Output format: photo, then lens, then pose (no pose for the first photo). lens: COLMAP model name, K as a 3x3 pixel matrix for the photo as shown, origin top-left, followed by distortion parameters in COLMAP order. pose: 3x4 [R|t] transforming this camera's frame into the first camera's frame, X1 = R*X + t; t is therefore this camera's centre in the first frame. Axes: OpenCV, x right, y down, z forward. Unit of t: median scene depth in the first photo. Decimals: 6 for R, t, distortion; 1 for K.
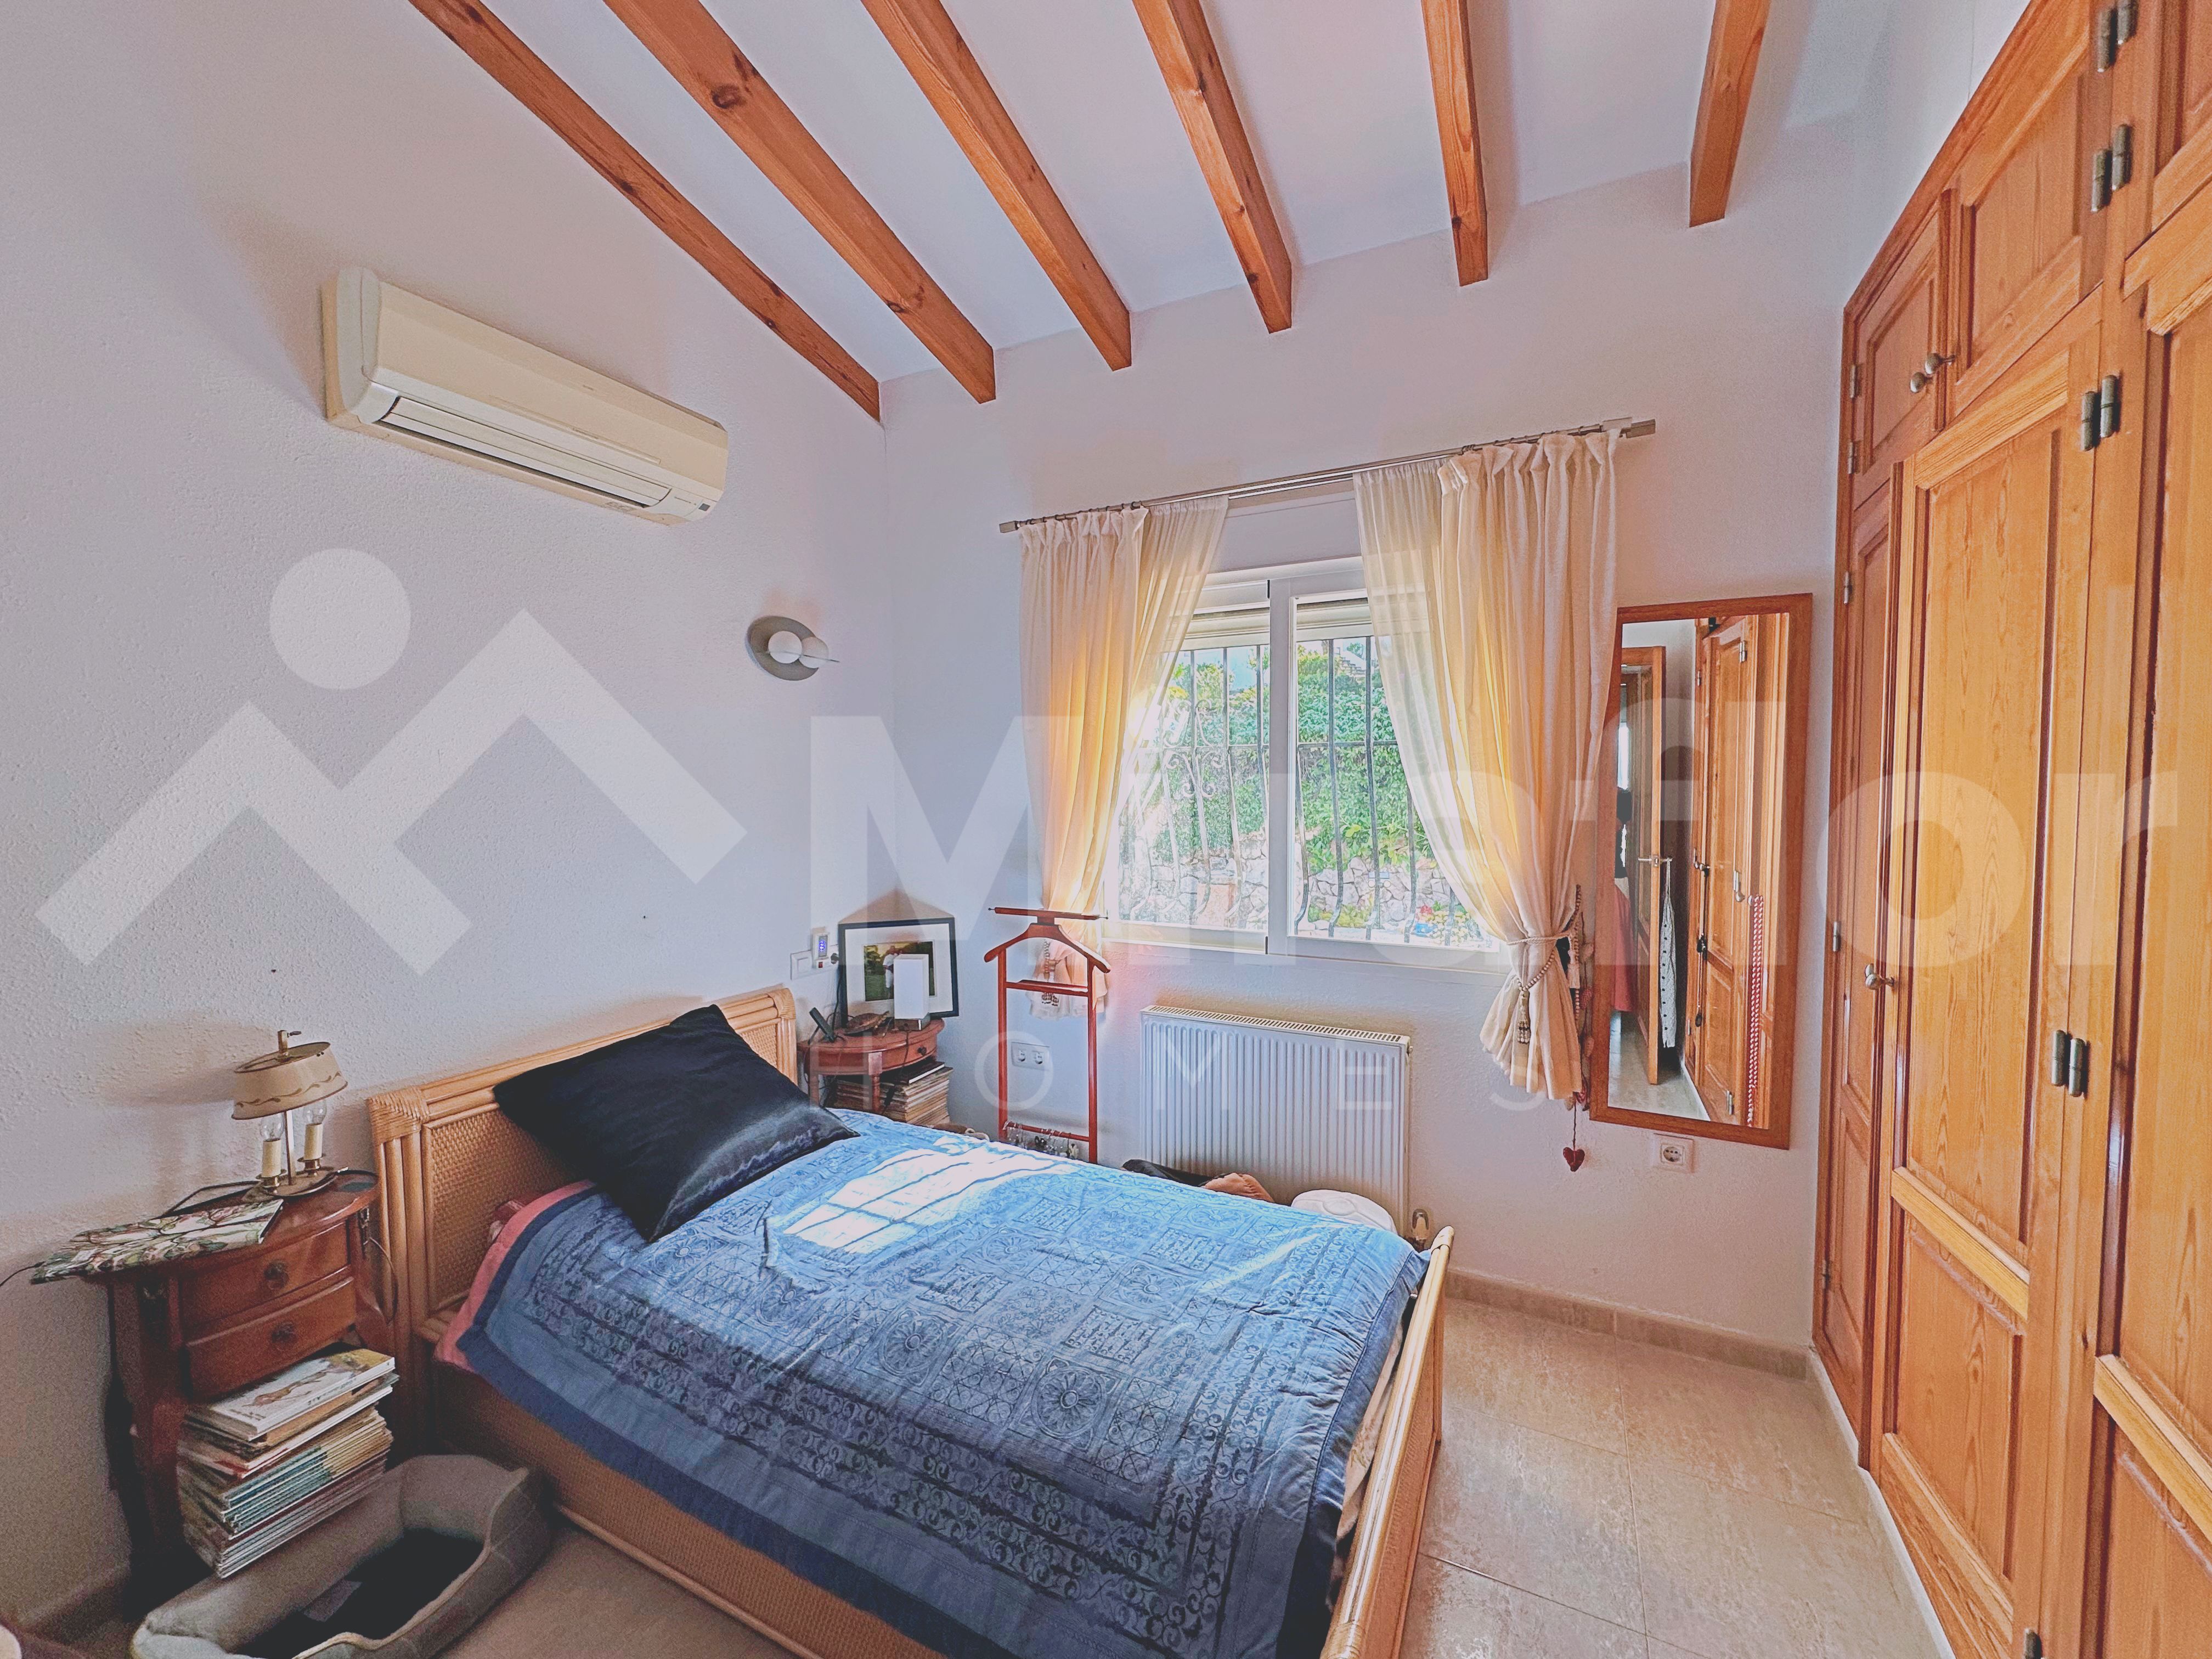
lens RADIAL K [[880.9, 0, 1104.1], [0, 880.9, 828.9], [0, 0, 1]] dist [-0.005581, 0.000474]
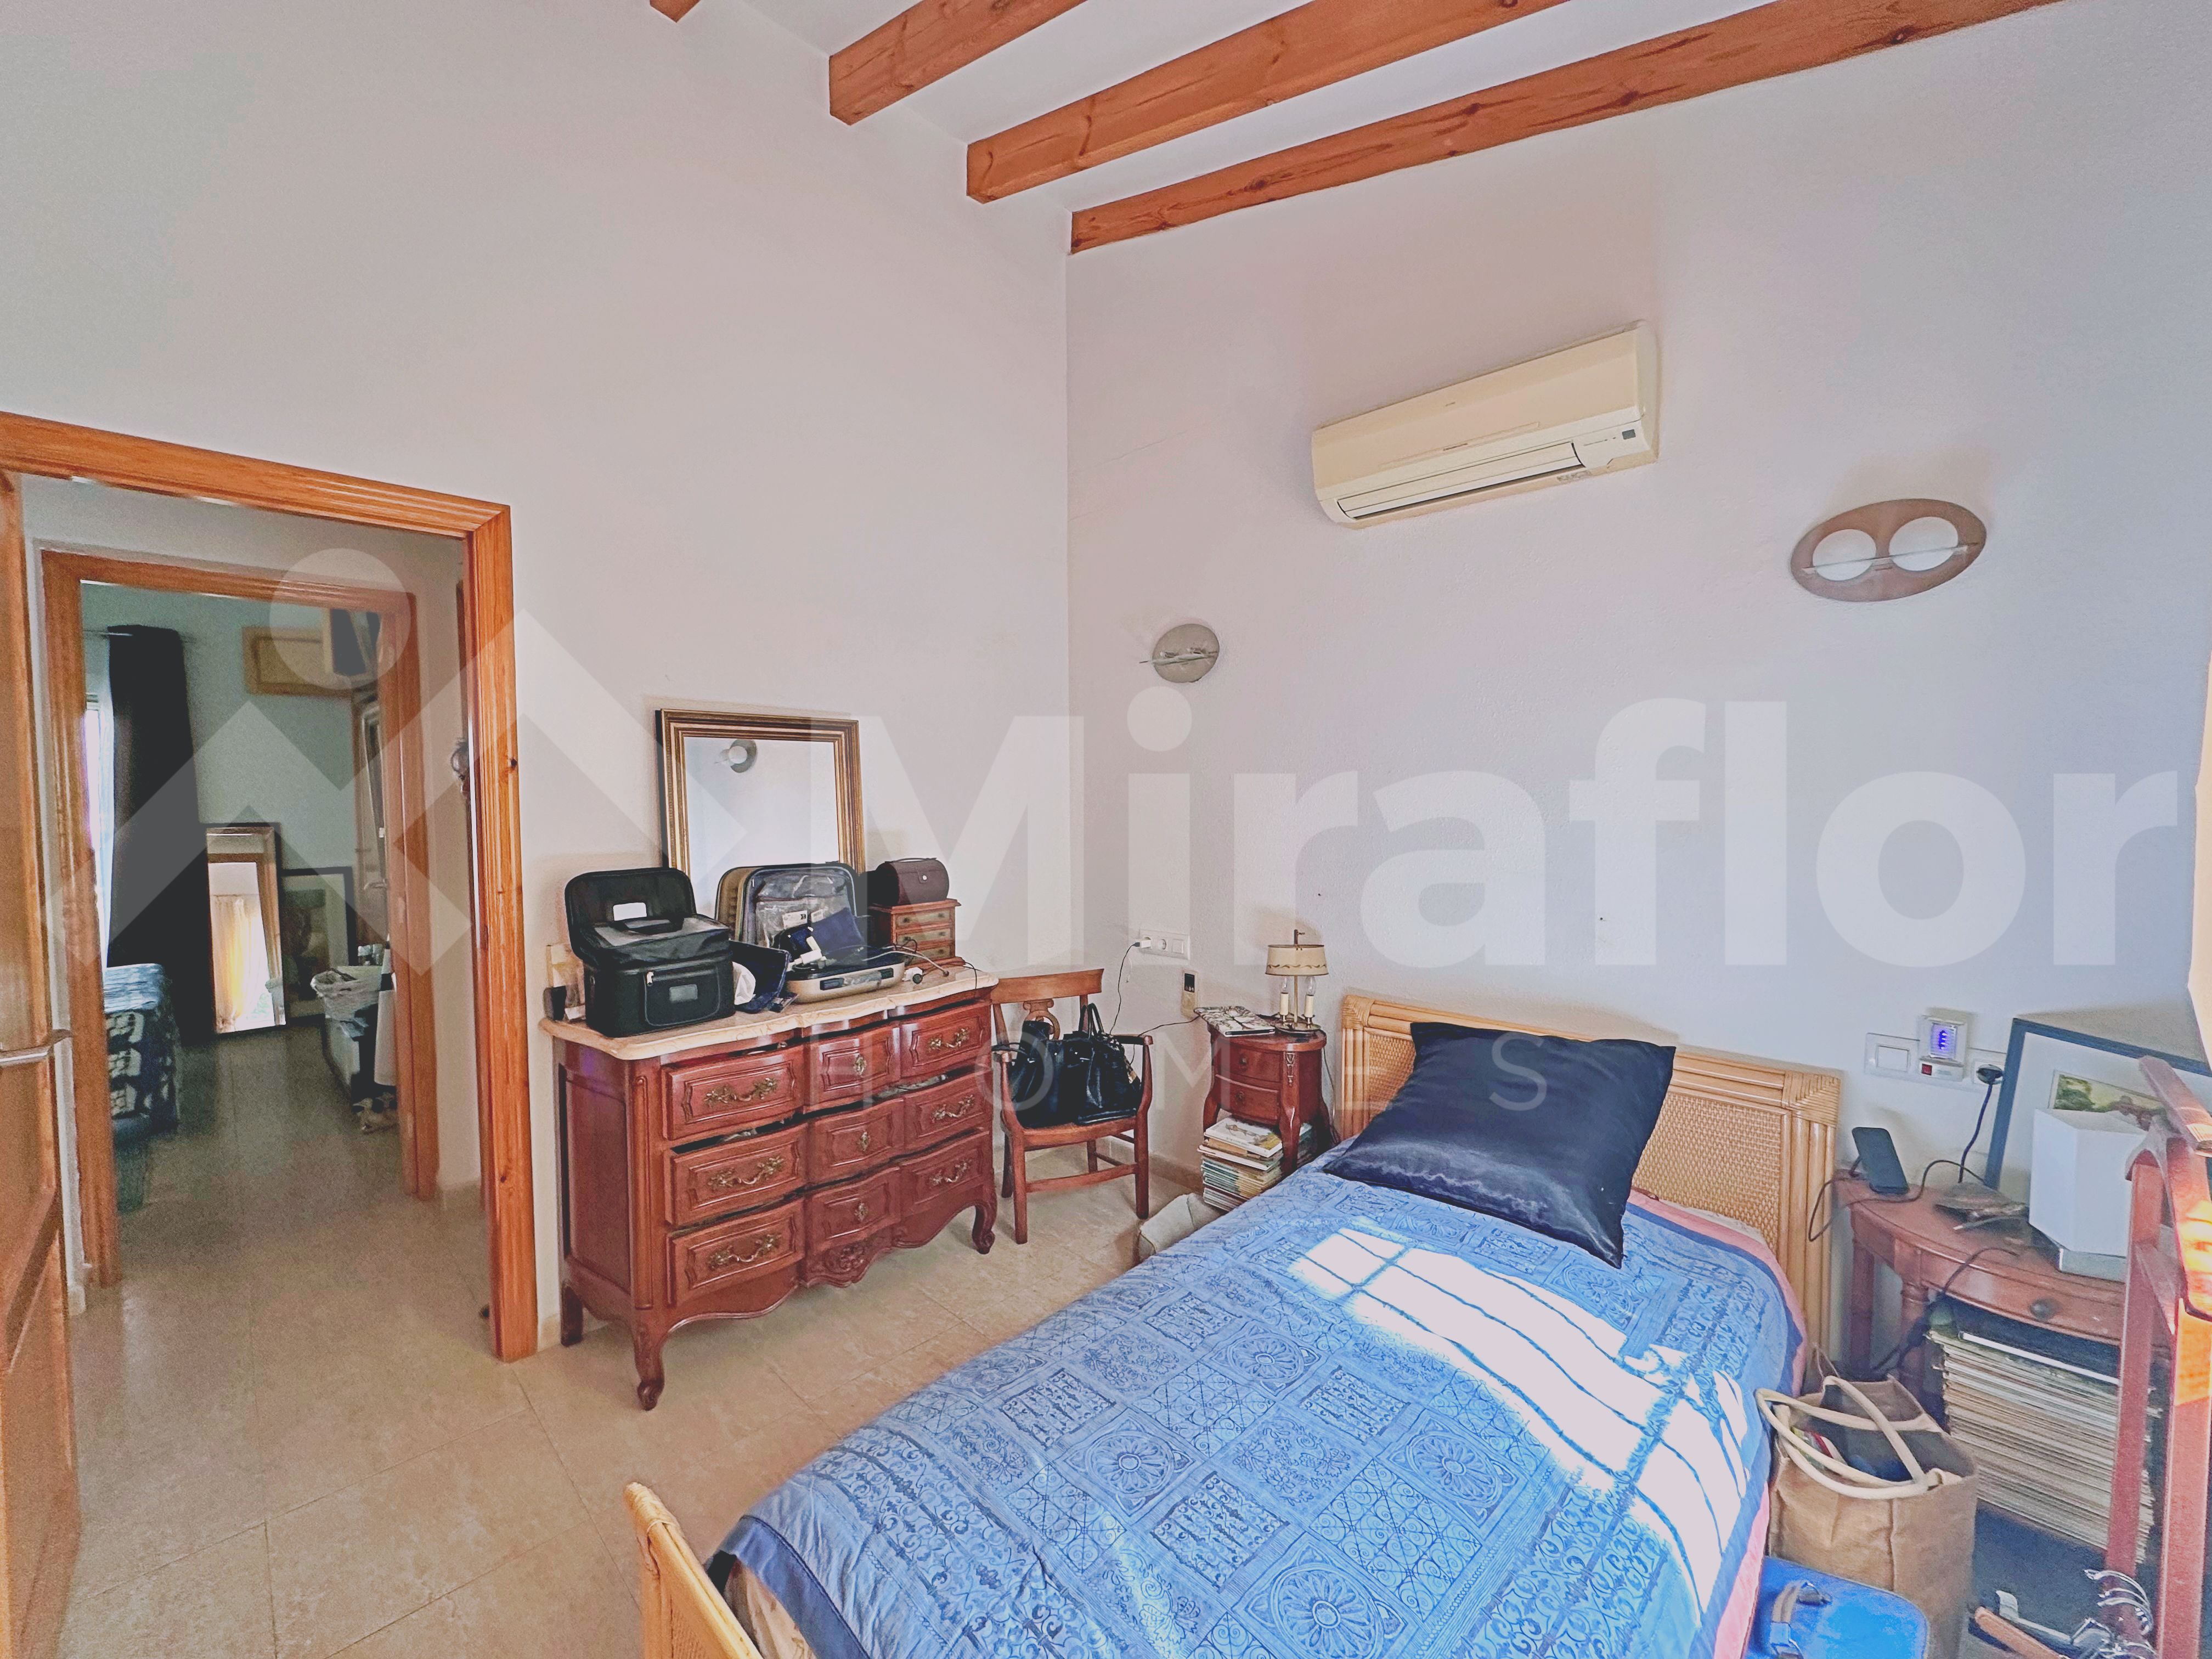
lens RADIAL K [[880.9, 0, 1104.1], [0, 880.9, 828.9], [0, 0, 1]] dist [-0.005581, 0.000474]
pose [[-0.295911, 0.047008, -0.954058, 0.602081], [-0.036837, 0.997484, 0.060573, -0.033991], [0.954505, 0.053069, -0.293435, 0.963672]]
